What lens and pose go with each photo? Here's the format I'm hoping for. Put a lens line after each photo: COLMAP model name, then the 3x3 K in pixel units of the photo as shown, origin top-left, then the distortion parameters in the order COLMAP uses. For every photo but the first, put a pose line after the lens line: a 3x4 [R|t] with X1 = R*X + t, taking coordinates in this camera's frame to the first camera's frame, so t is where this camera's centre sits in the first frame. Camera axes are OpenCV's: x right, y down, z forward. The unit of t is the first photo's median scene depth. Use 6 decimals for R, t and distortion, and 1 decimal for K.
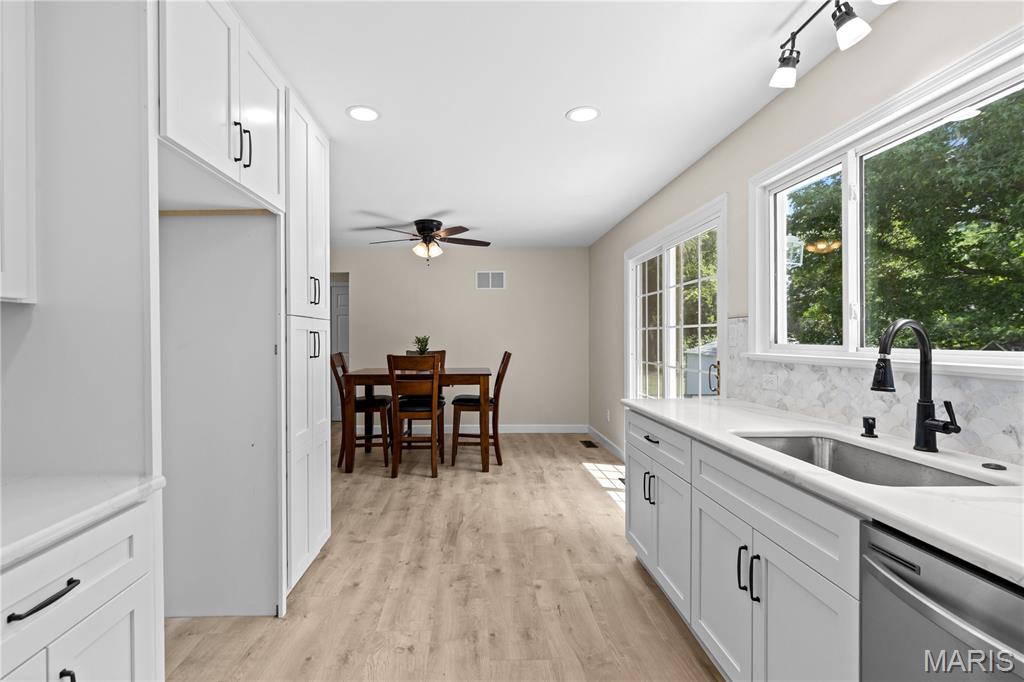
lens RADIAL K [[468.1, 0, 483.1], [0, 468.1, 342.6], [0, 0, 1]] dist [-0.001190, 0.001806]
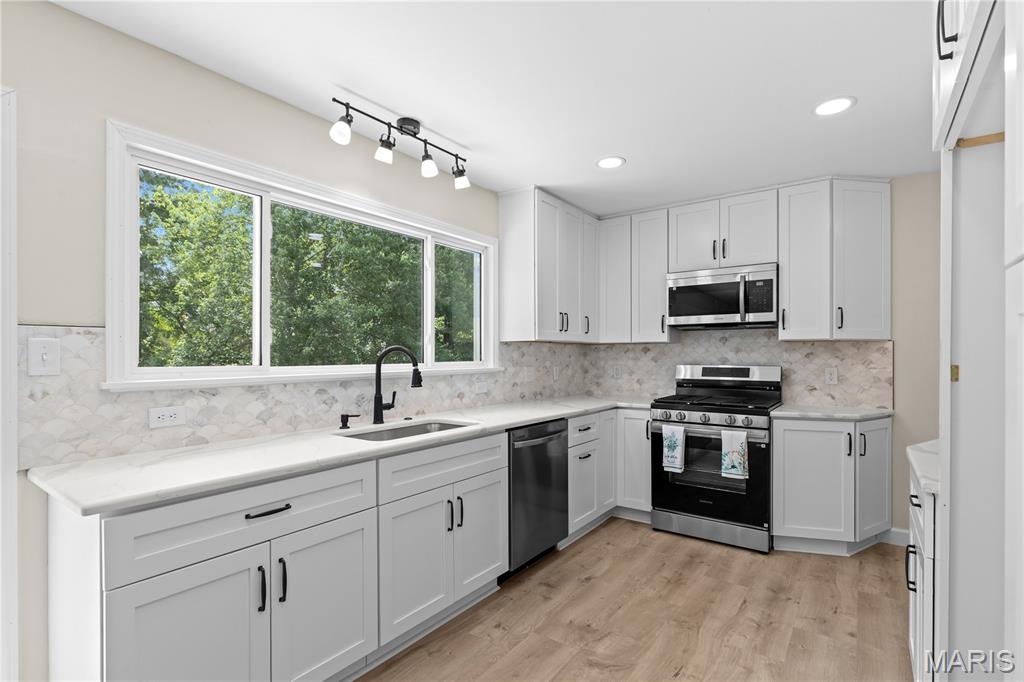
lens RADIAL K [[481.7, 0, 523.4], [0, 481.7, 354.2], [0, 0, 1]] dist [0.002672, -0.000874]
pose [[-0.801170, 0.008147, 0.598381, -0.316015], [0.012059, 0.999924, 0.002532, -0.012645], [-0.598315, 0.009244, -0.801208, 1.233282]]
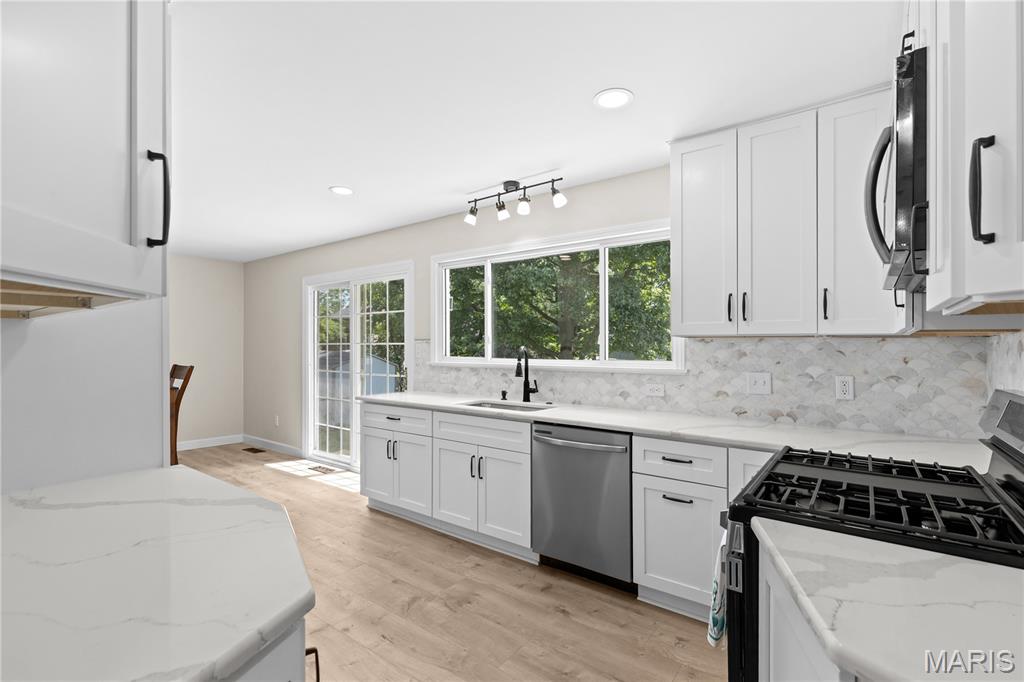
lens RADIAL K [[468.1, 0, 503.5], [0, 468.1, 348.7], [0, 0, 1]] dist [-0.001190, 0.001806]
pose [[0.621609, 0.011347, 0.783245, -0.581510], [-0.003785, 0.999927, -0.011482, -0.006137], [-0.783318, 0.004172, 0.621607, -0.228373]]
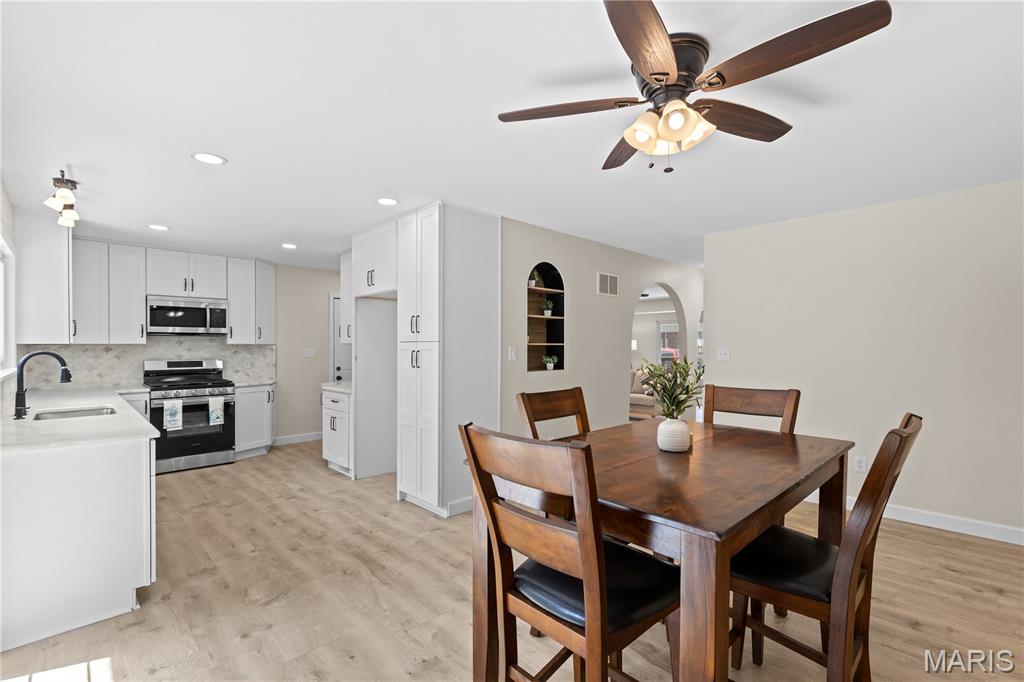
lens RADIAL K [[468.1, 0, 517.0], [0, 468.1, 340.1], [0, 0, 1]] dist [-0.001190, 0.001806]
pose [[-0.728850, -0.000037, -0.684673, 0.455673], [0.000162, 1.000000, -0.000227, -0.059202], [0.684673, -0.000276, -0.728850, 2.357989]]
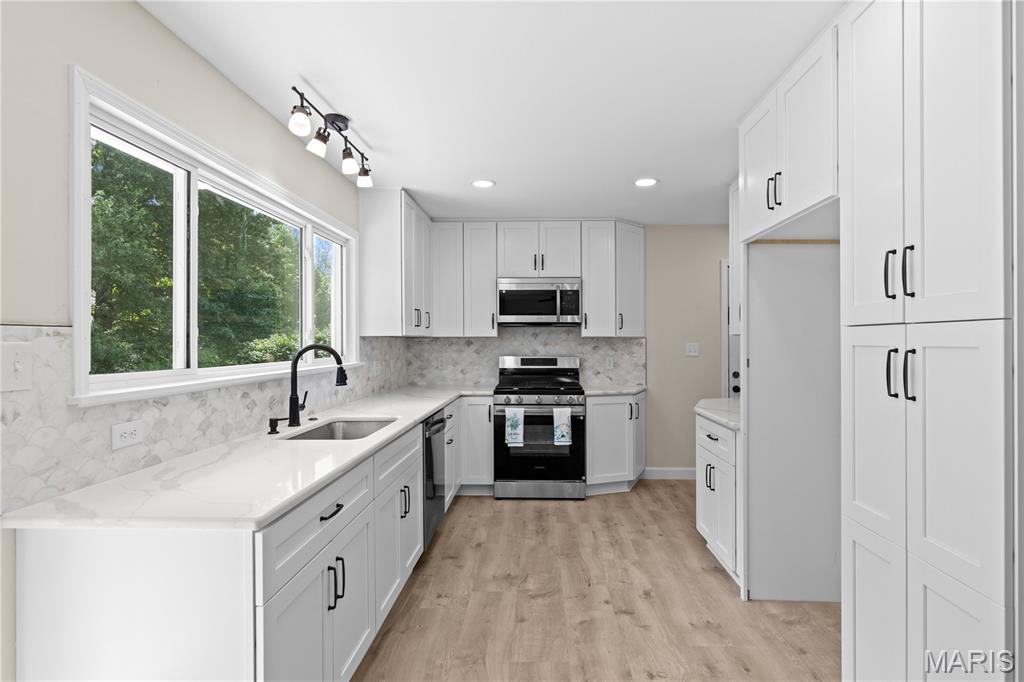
lens RADIAL K [[507.8, 0, 525.7], [0, 507.8, 338.3], [0, 0, 1]] dist [0.006061, -0.002955]
pose [[-0.998860, 0.007200, 0.047190, 0.039151], [0.007351, 0.999968, 0.003011, -0.041929], [-0.047166, 0.003355, -0.998881, 1.597215]]
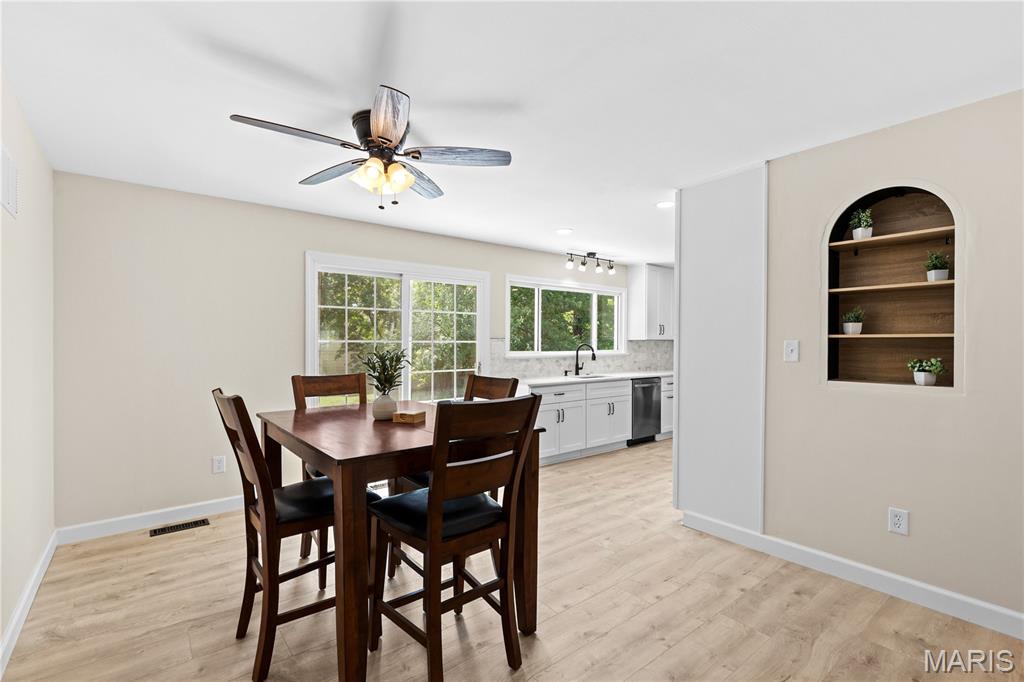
lens RADIAL K [[468.1, 0, 513.6], [0, 468.1, 350.6], [0, 0, 1]] dist [-0.001190, 0.001806]
pose [[-0.609409, -0.007030, 0.792824, -1.187608], [0.010460, 0.999802, 0.016906, -0.038766], [-0.792787, 0.018596, -0.609215, 2.349136]]
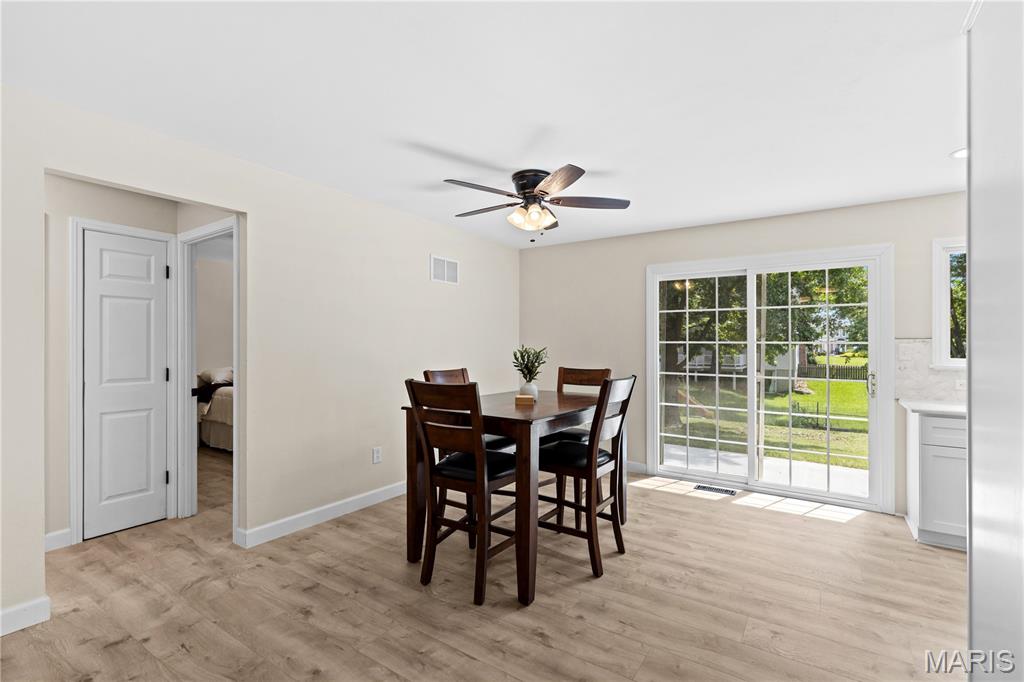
lens RADIAL K [[468.1, 0, 512.0], [0, 468.1, 341.6], [0, 0, 1]] dist [-0.001190, 0.001806]
pose [[0.573504, 0.014155, 0.819080, -1.333515], [-0.000244, 0.999854, -0.017109, -0.023434], [-0.819203, 0.009612, 0.573424, 1.267149]]
